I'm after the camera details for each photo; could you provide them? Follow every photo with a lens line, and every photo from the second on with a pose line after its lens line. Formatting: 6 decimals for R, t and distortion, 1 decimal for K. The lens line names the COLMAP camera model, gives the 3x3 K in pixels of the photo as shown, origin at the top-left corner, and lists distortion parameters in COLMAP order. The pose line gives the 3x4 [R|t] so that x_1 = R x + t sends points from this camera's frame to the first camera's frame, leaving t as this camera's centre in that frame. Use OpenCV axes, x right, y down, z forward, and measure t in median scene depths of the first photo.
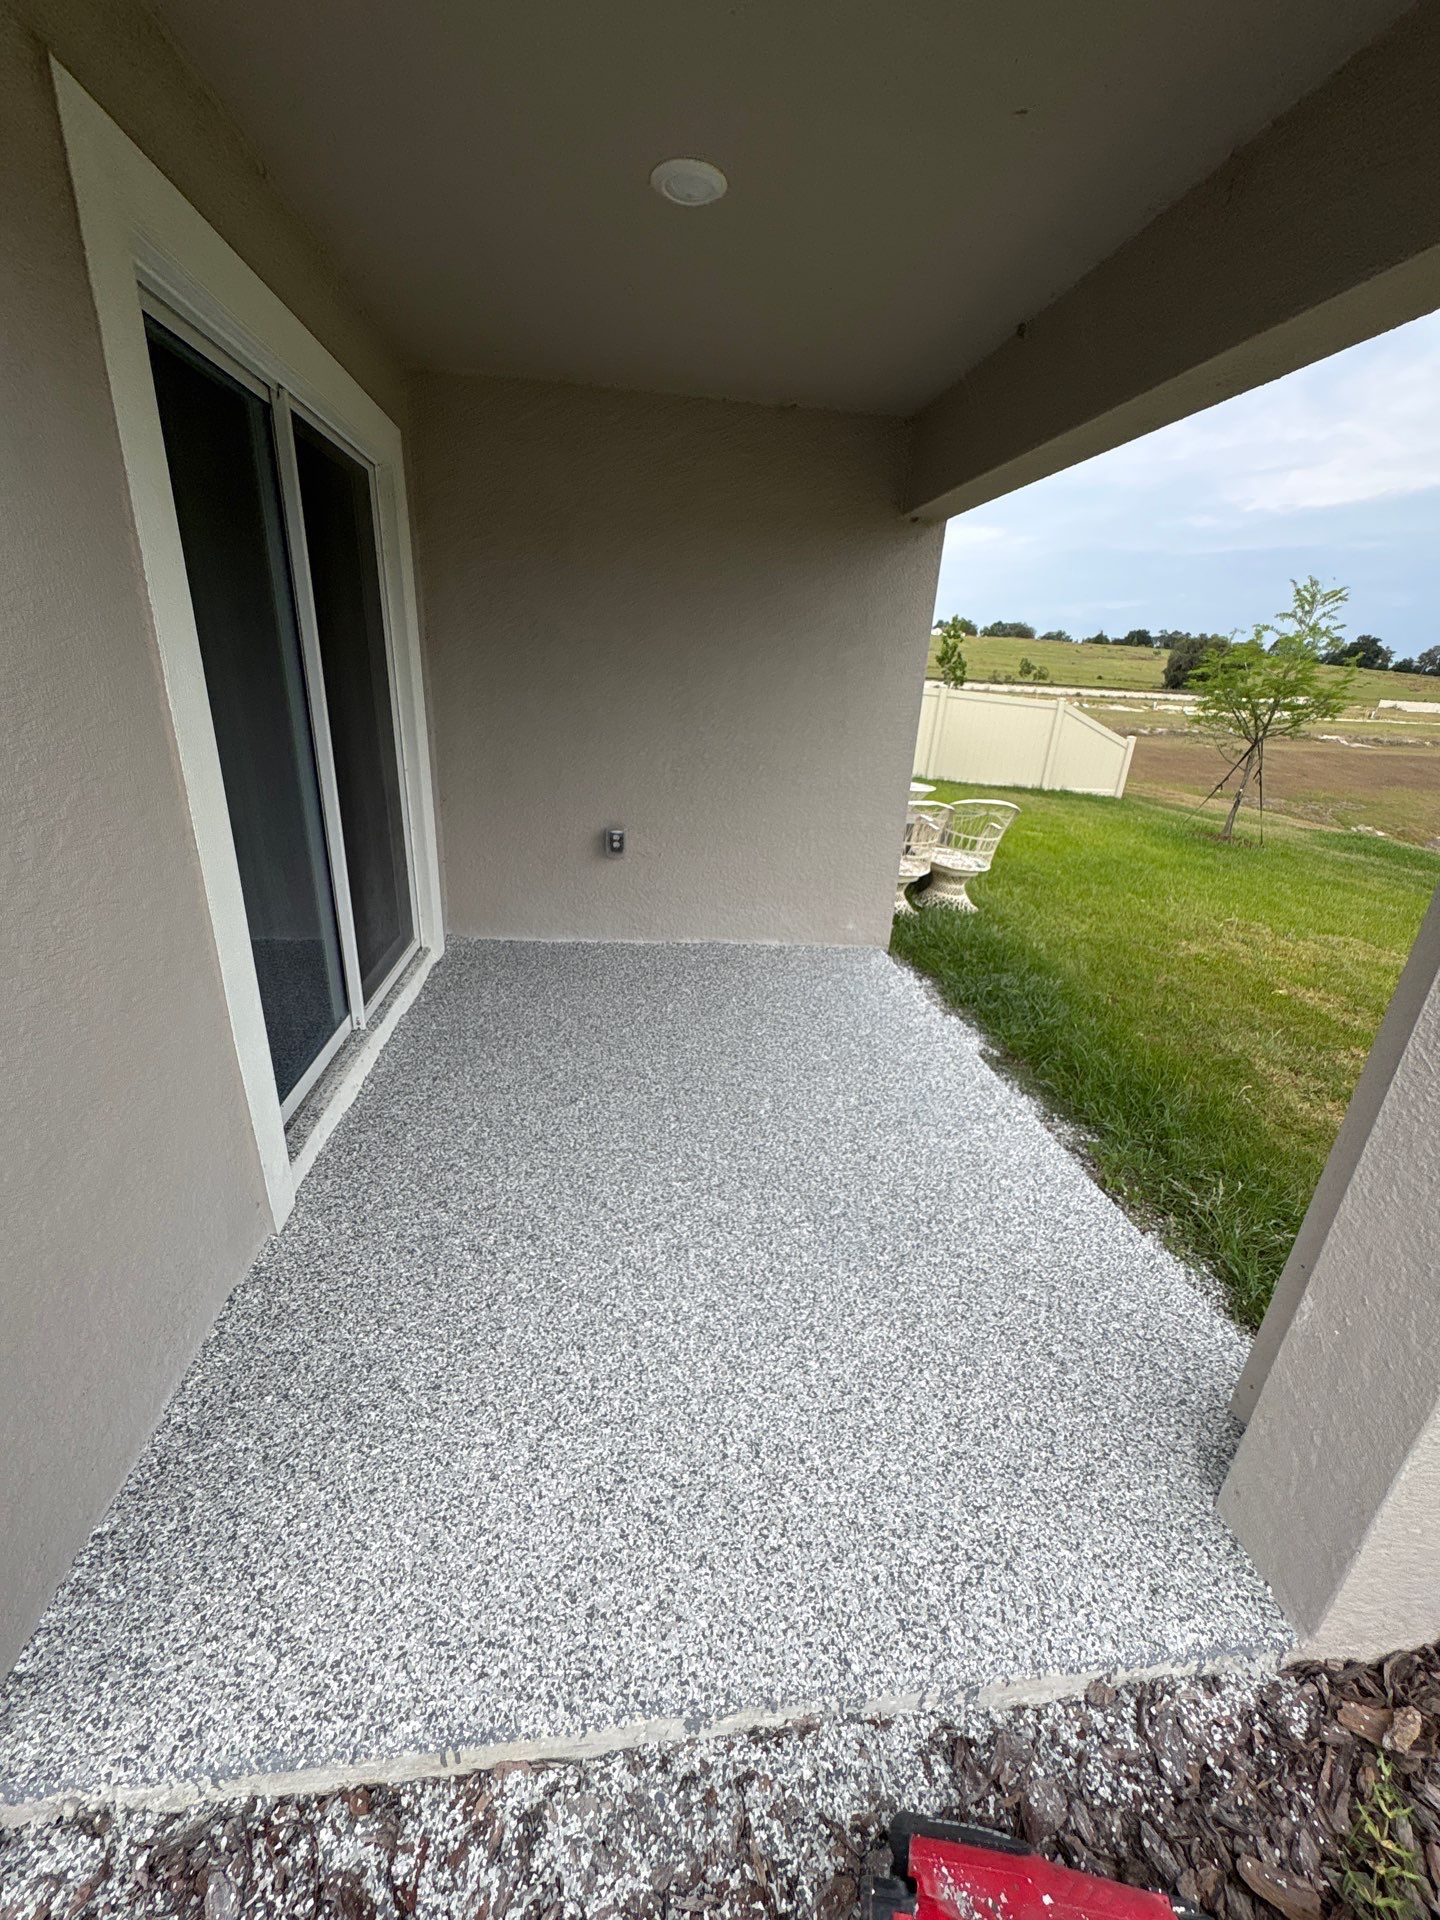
lens RADIAL K [[767.2, 0, 717.5], [0, 767.2, 956.9], [0, 0, 1]] dist [0.002459, 0.000008]
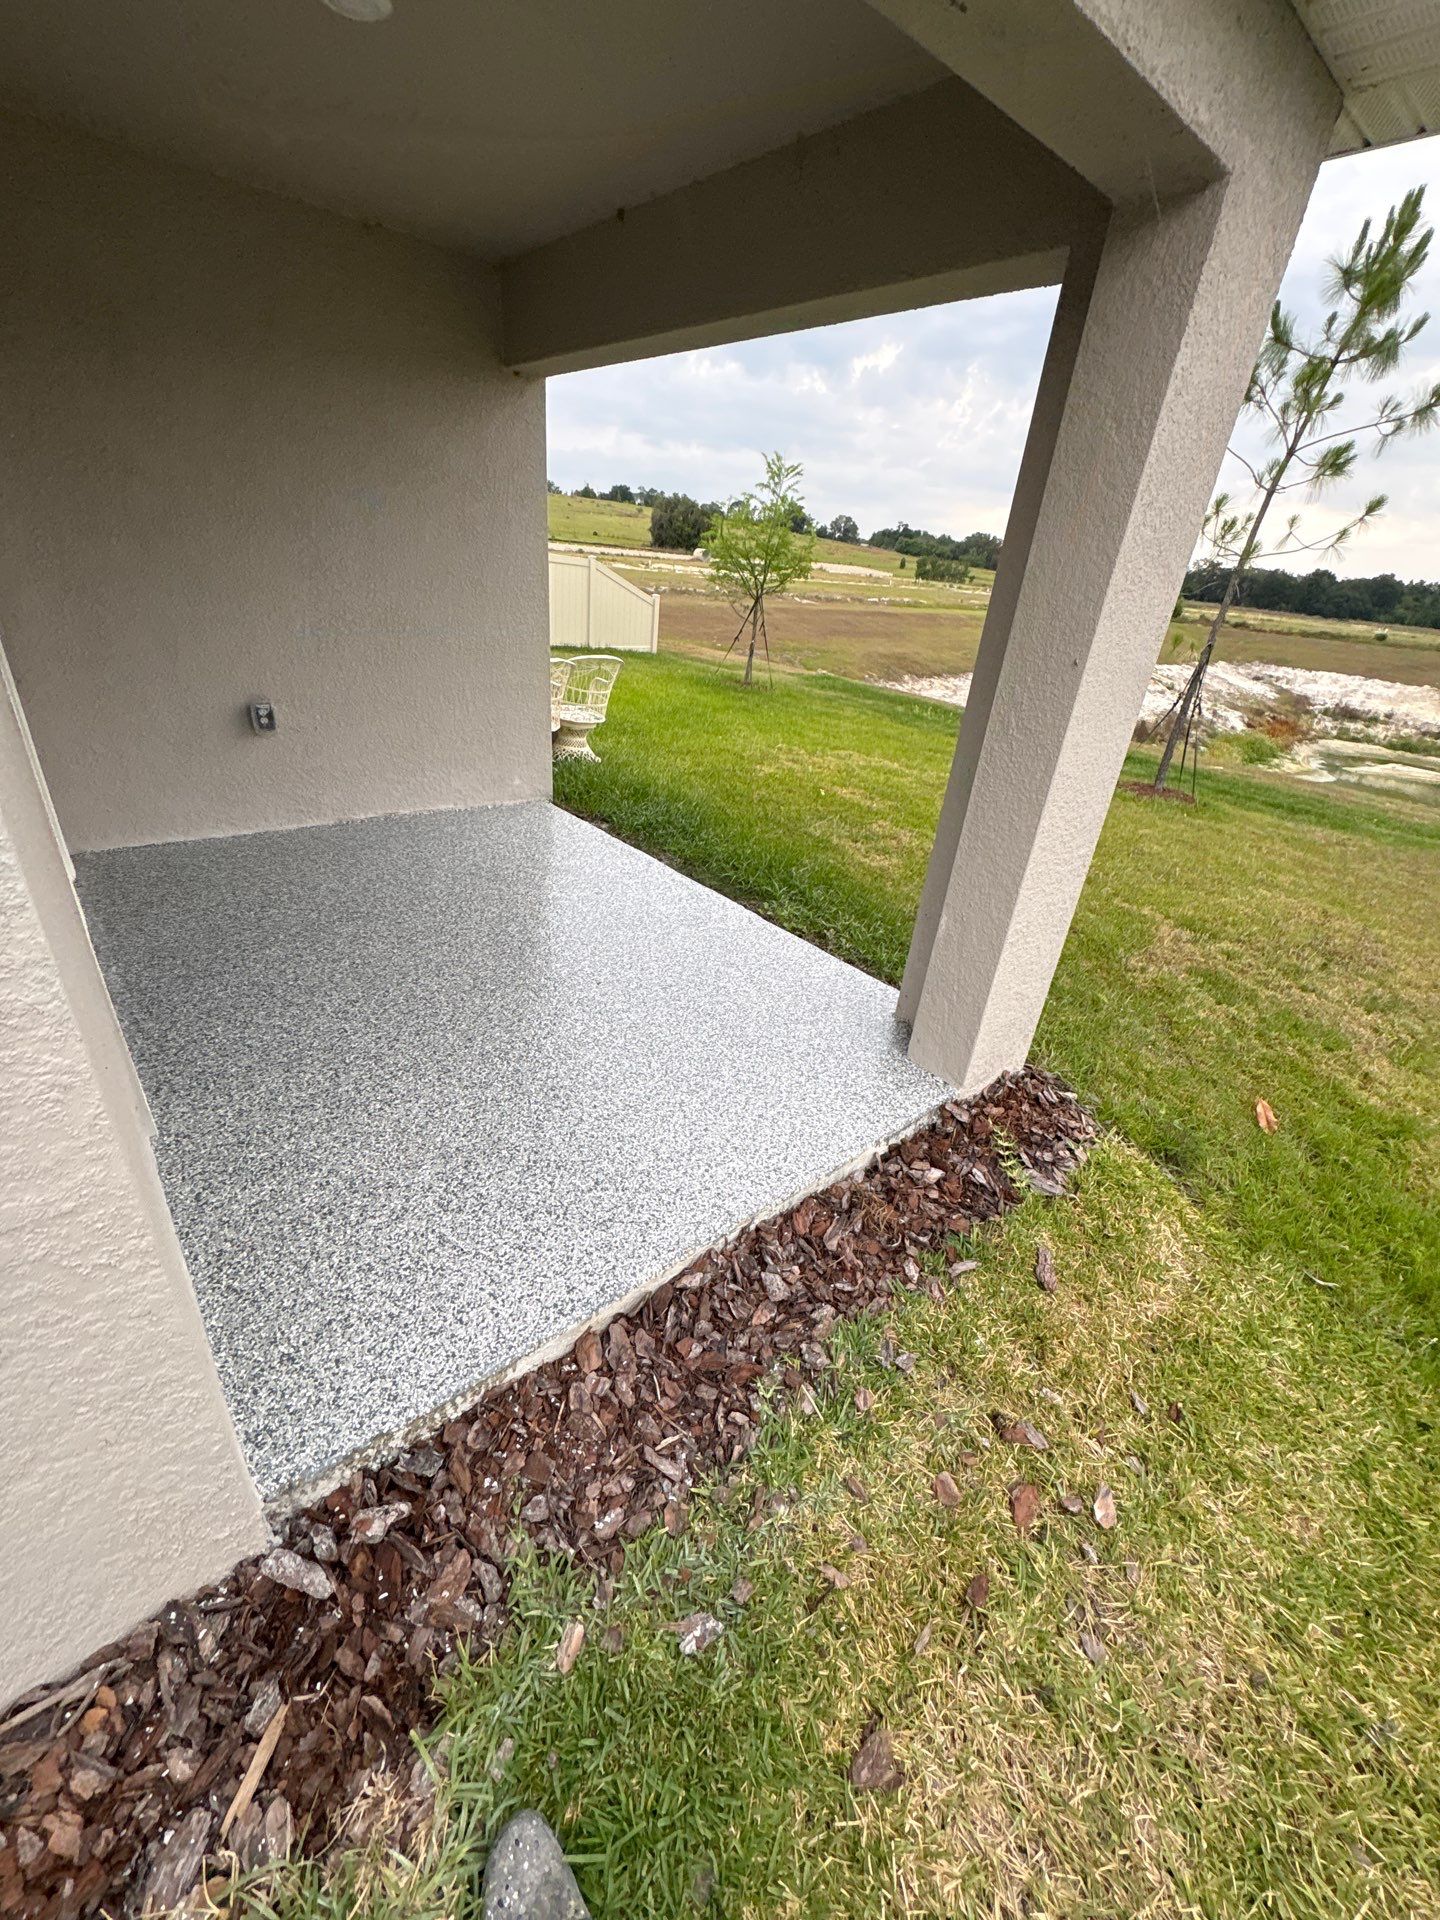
lens RADIAL K [[767.2, 0, 717.5], [0, 767.2, 956.9], [0, 0, 1]] dist [0.002459, 0.000008]
pose [[0.836608, -0.237399, 0.493689, -0.513513], [0.155564, 0.967074, 0.201414, 0.069036], [-0.525249, -0.091705, 0.845993, -0.231512]]
